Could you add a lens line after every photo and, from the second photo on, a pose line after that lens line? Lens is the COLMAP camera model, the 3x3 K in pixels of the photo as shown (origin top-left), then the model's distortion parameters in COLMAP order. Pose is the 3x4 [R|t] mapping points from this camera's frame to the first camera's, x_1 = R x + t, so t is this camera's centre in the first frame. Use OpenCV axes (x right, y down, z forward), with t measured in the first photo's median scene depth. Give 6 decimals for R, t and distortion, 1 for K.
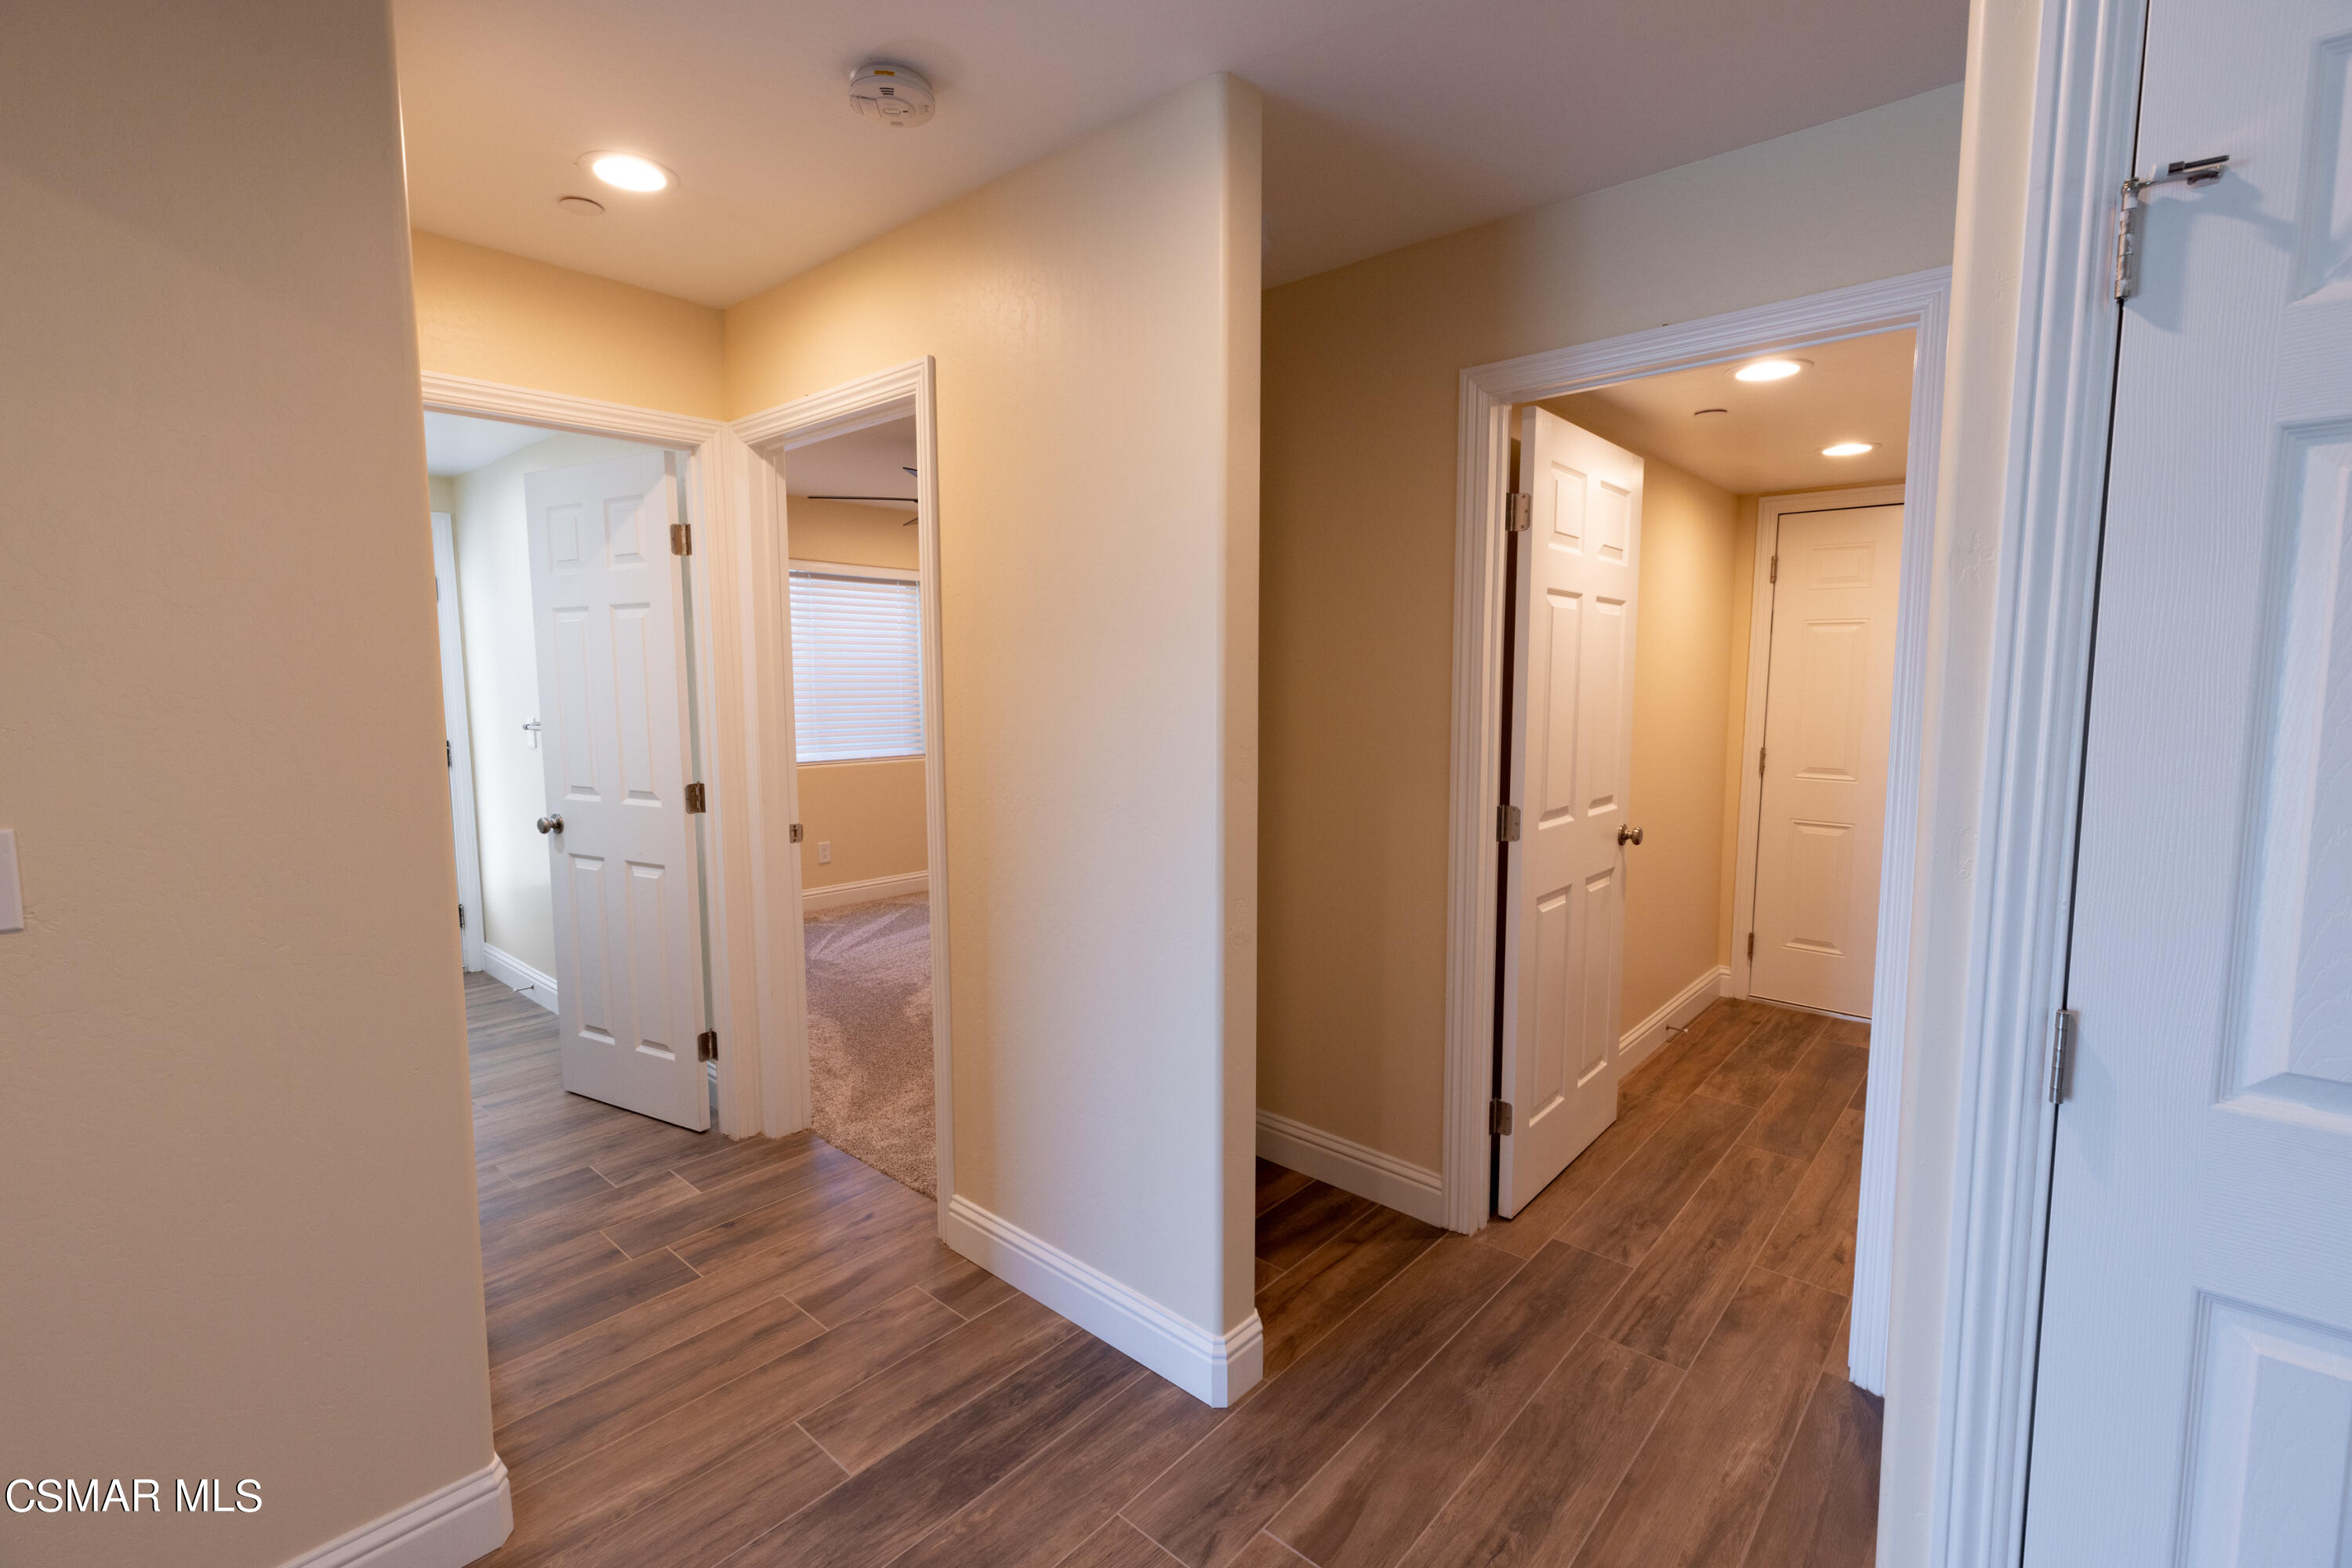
lens RADIAL K [[1048.2, 0, 1173.8], [0, 1048.2, 777.1], [0, 0, 1]] dist [0.009718, -0.002977]
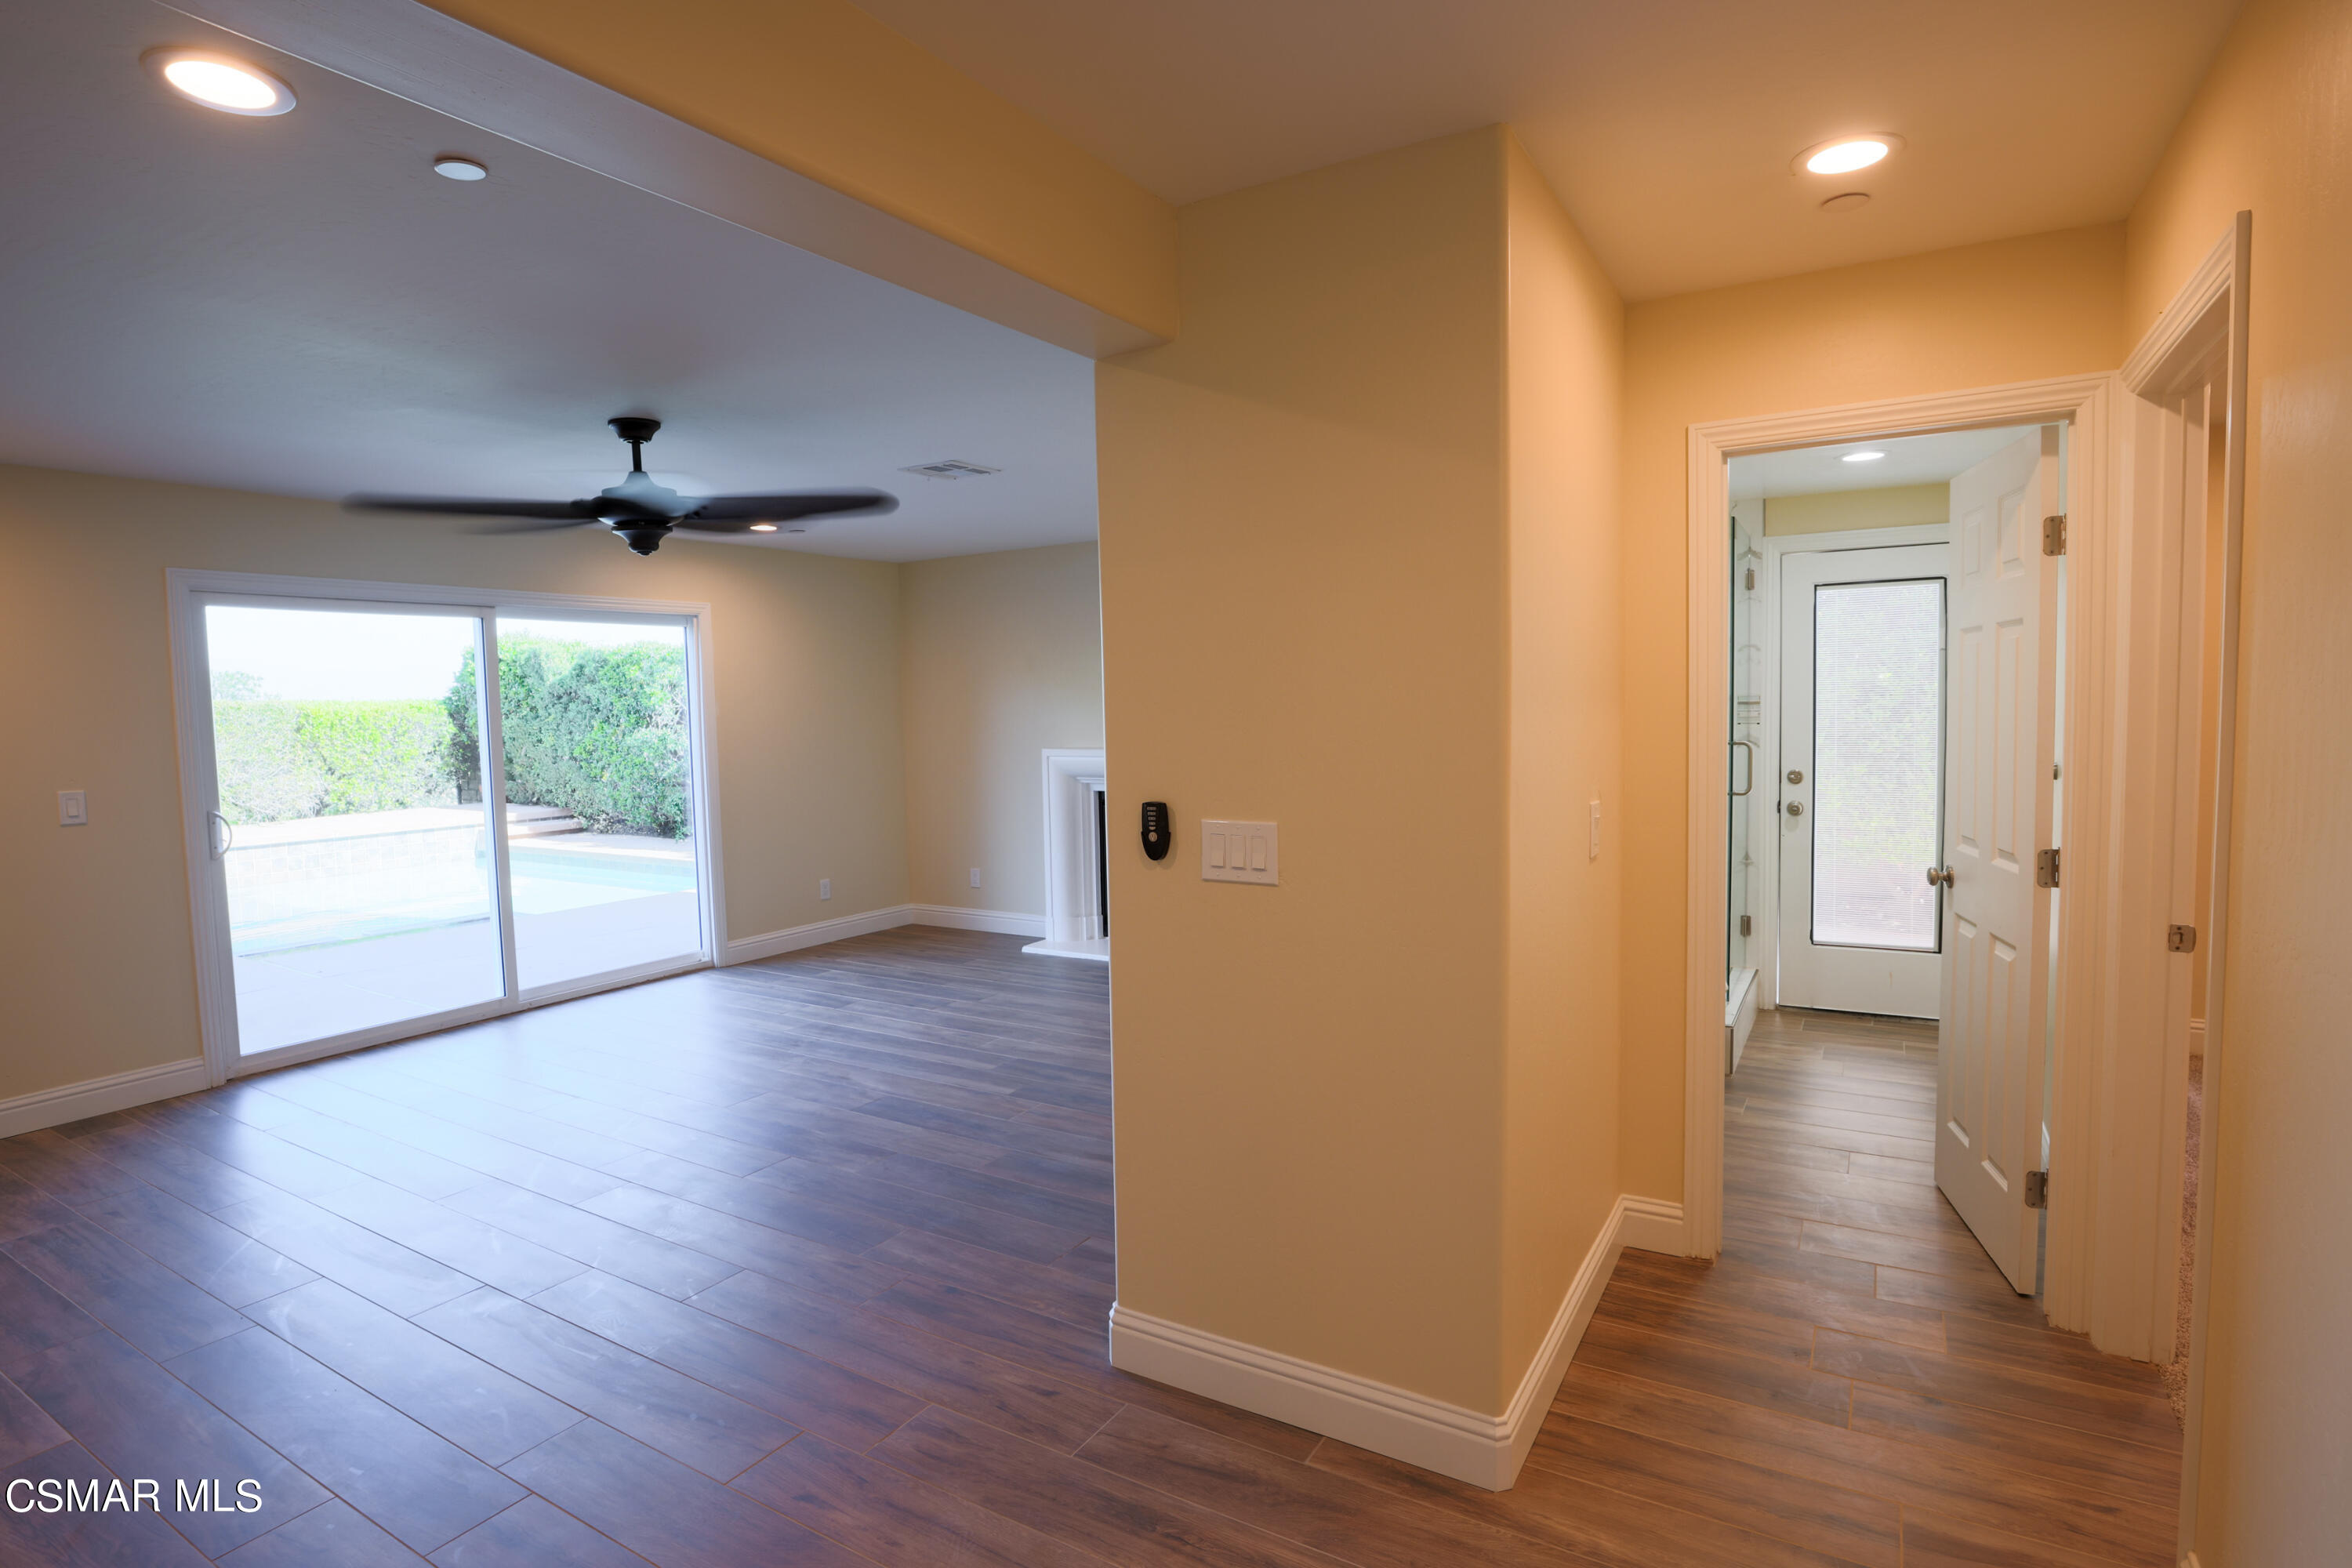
lens RADIAL K [[1167.0, 0, 1126.1], [0, 1167.0, 780.0], [0, 0, 1]] dist [-0.035652, 0.005947]
pose [[0.173561, 0.063905, -0.982748, 0.294553], [-0.075090, 0.995846, 0.051495, -0.043837], [0.981956, 0.064857, 0.177638, 0.217862]]
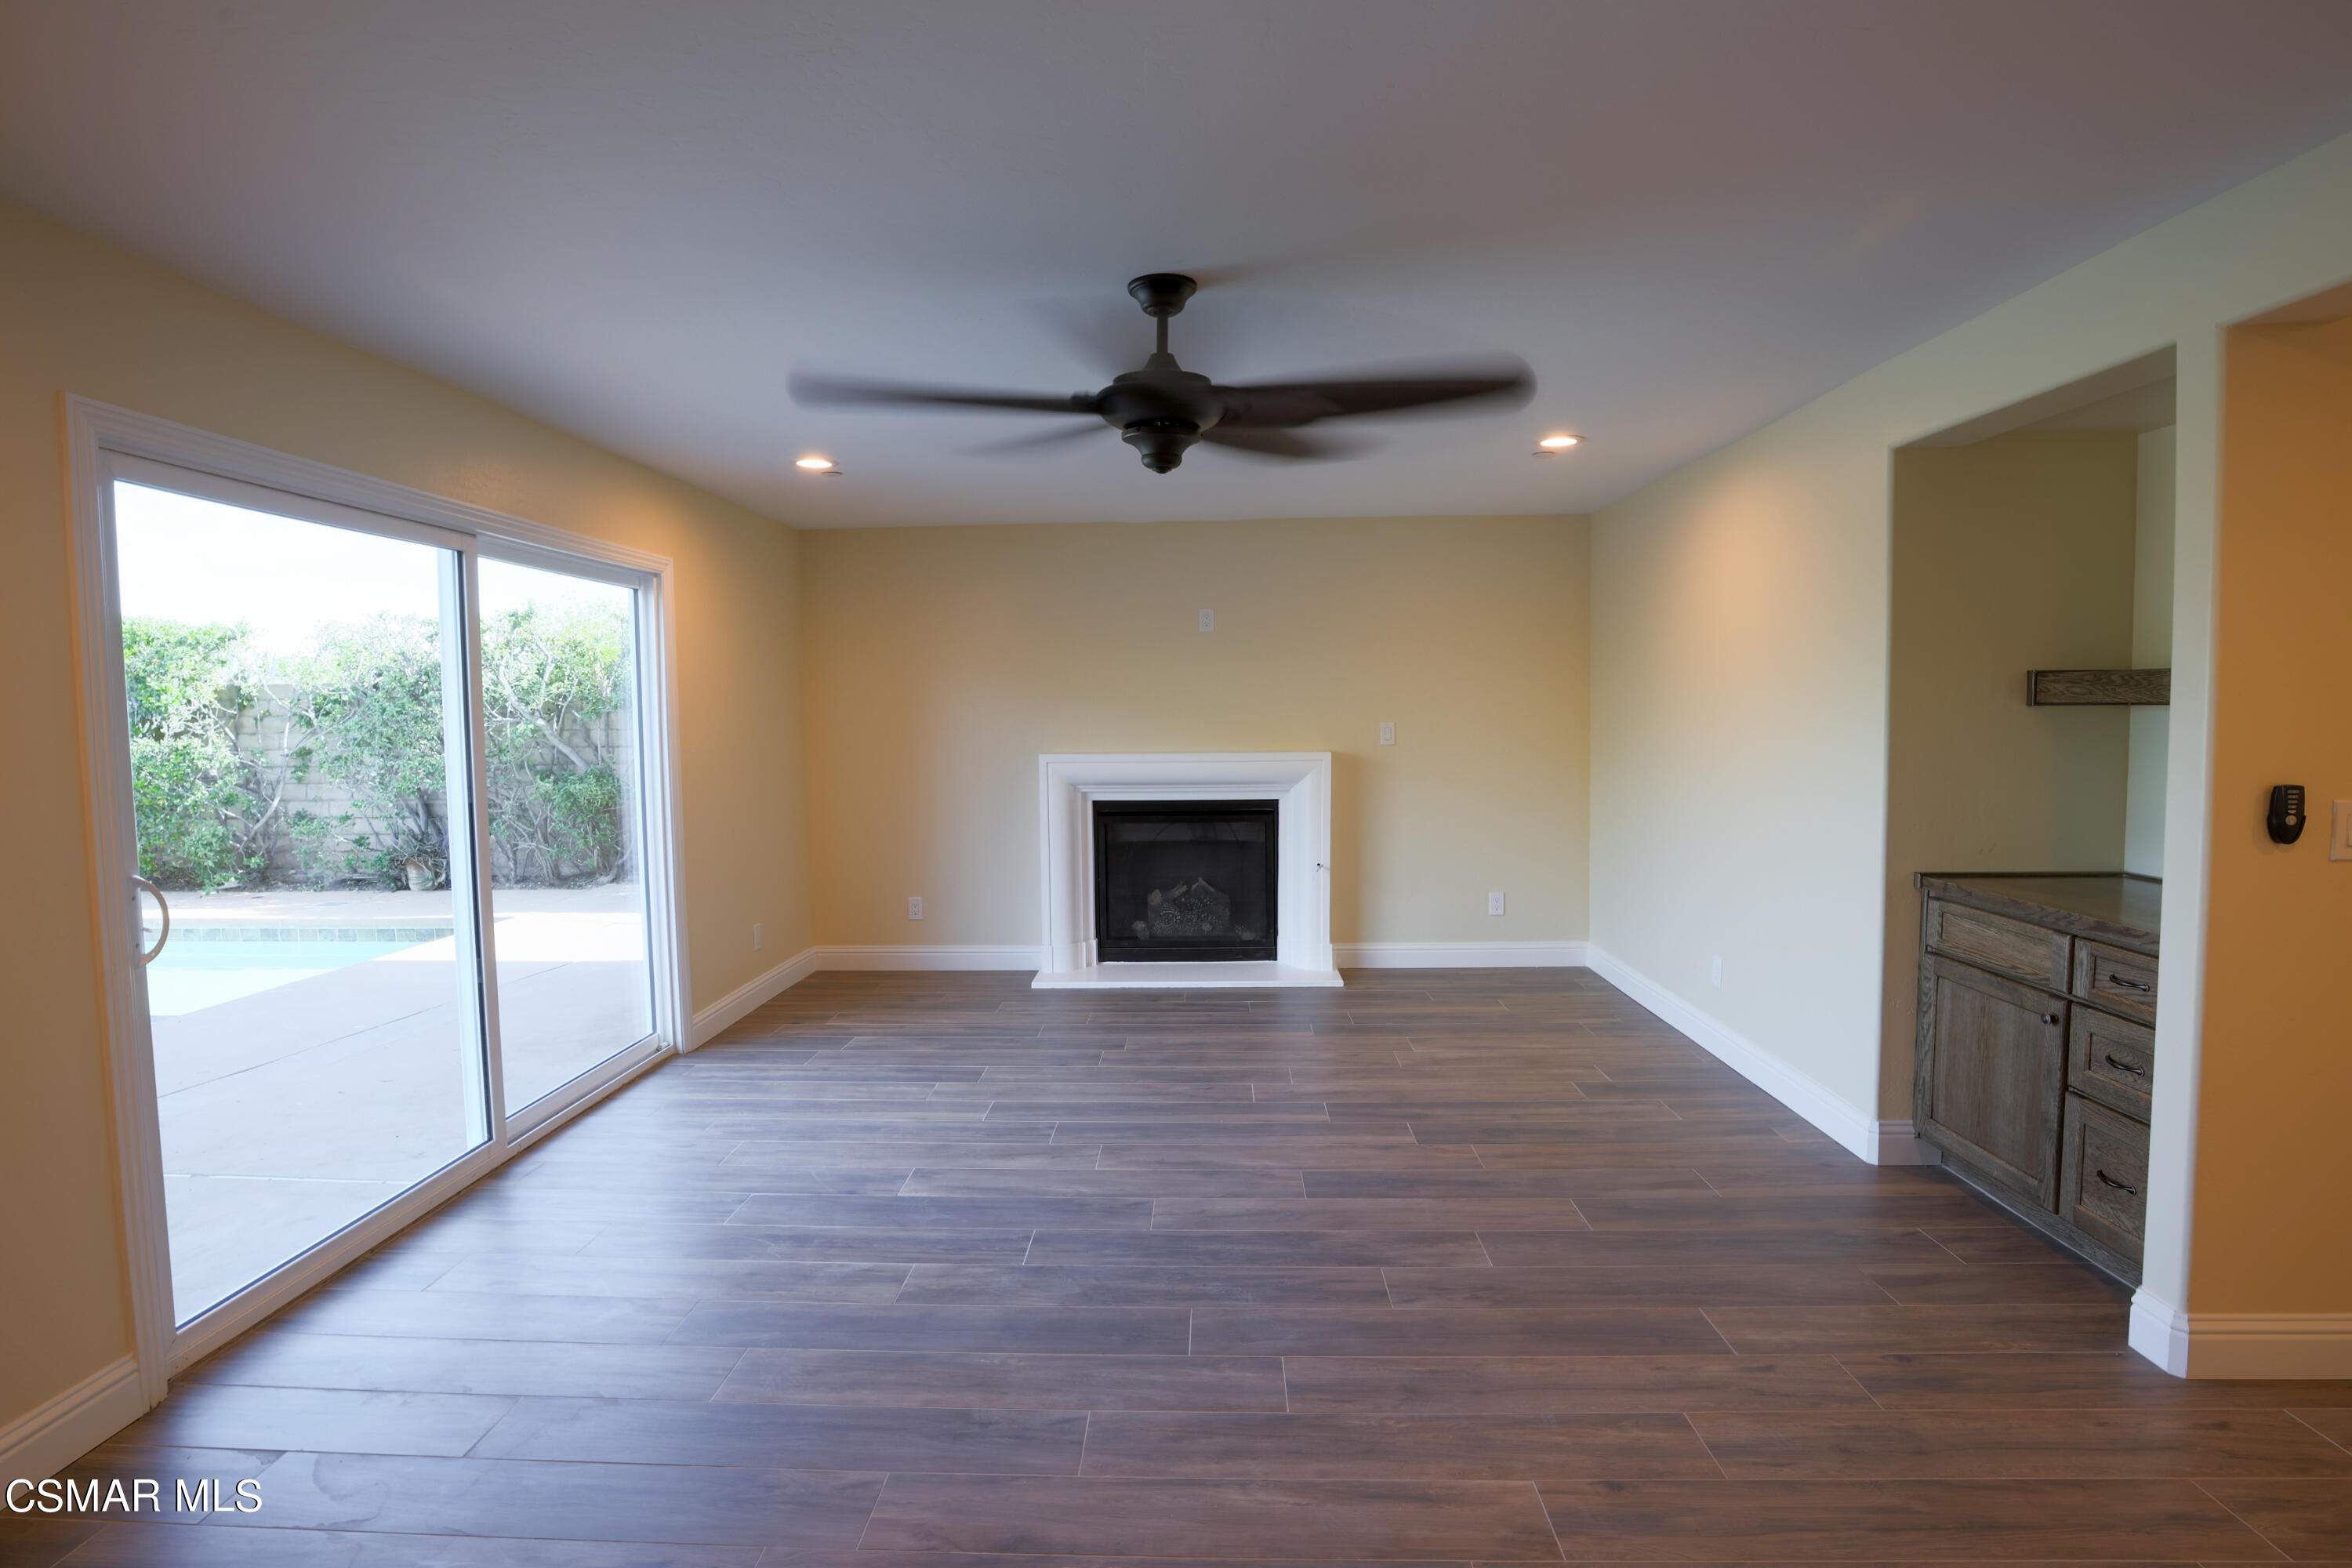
lens RADIAL K [[1133.5, 0, 1147.8], [0, 1133.5, 778.7], [0, 0, 1]] dist [-0.043744, 0.009503]
pose [[0.634626, 0.044165, -0.771556, -0.495837], [-0.066282, 0.997798, 0.002596, 0.068648], [0.769972, 0.049493, 0.636156, -0.798218]]
